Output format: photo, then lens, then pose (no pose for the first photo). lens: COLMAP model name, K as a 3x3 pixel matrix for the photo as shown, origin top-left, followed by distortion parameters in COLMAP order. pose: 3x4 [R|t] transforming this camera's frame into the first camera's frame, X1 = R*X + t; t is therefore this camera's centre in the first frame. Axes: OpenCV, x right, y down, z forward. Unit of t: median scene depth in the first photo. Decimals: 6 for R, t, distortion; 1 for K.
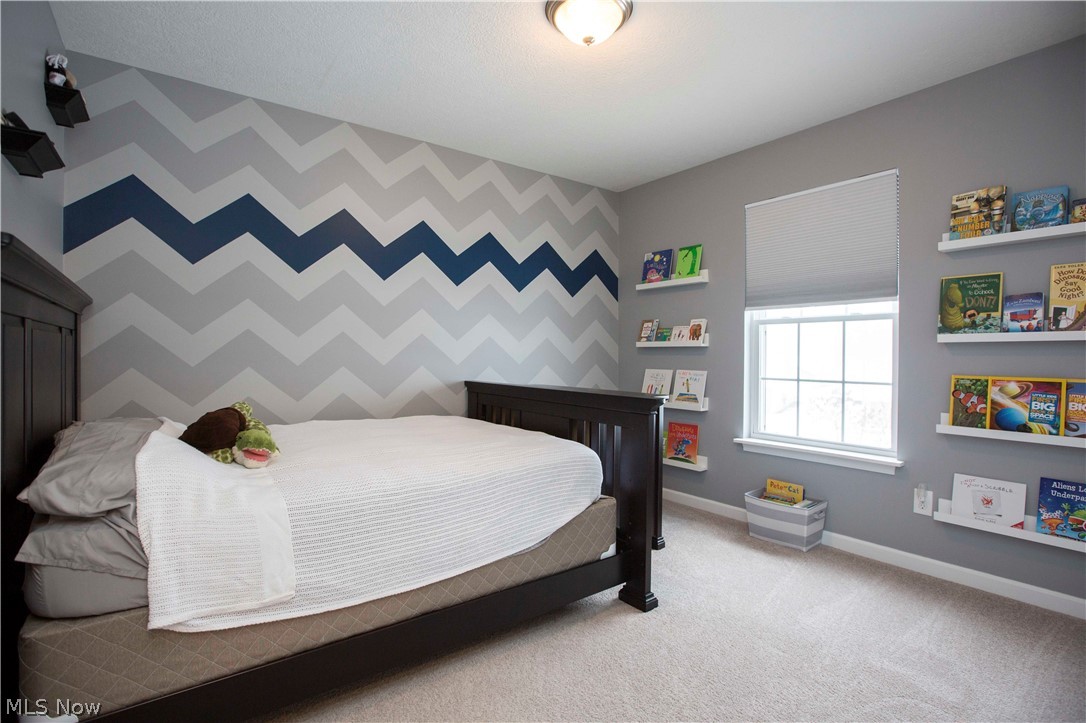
lens RADIAL K [[507.8, 0, 549.4], [0, 507.8, 354.1], [0, 0, 1]] dist [-0.052587, 0.017456]
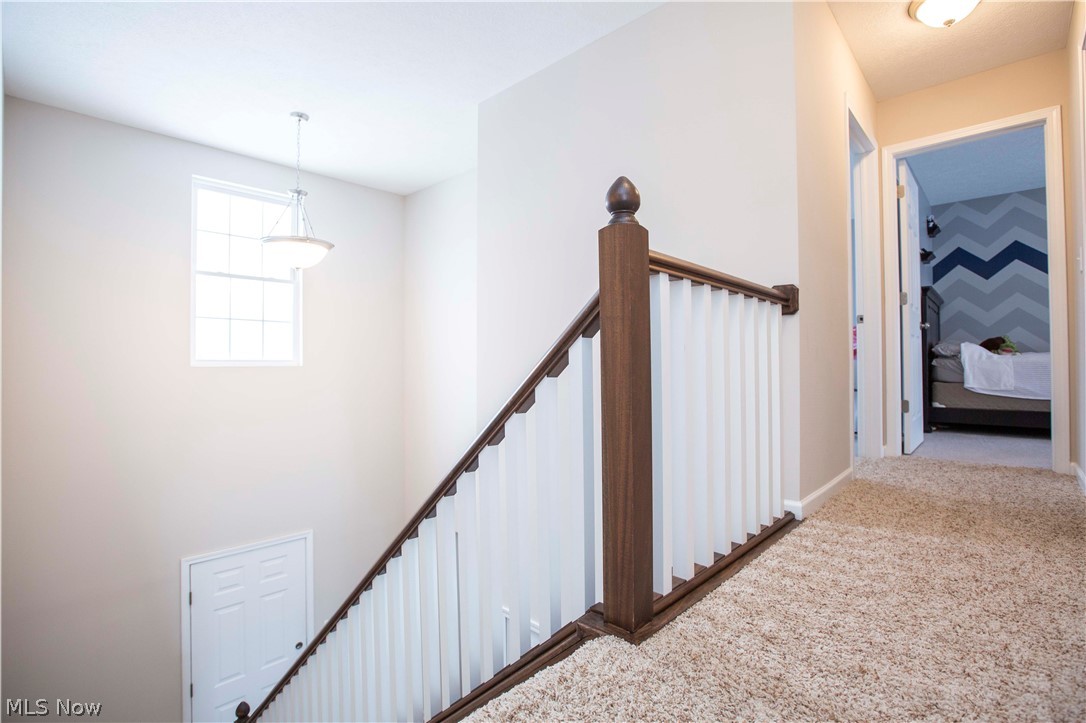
lens RADIAL K [[493.0, 0, 544.3], [0, 493.0, 356.9], [0, 0, 1]] dist [-0.042082, 0.011831]
pose [[0.149782, -0.008272, -0.988684, 1.611590], [0.006543, 0.999951, -0.007375, 0.240859], [0.988697, -0.005365, 0.149829, -1.876185]]
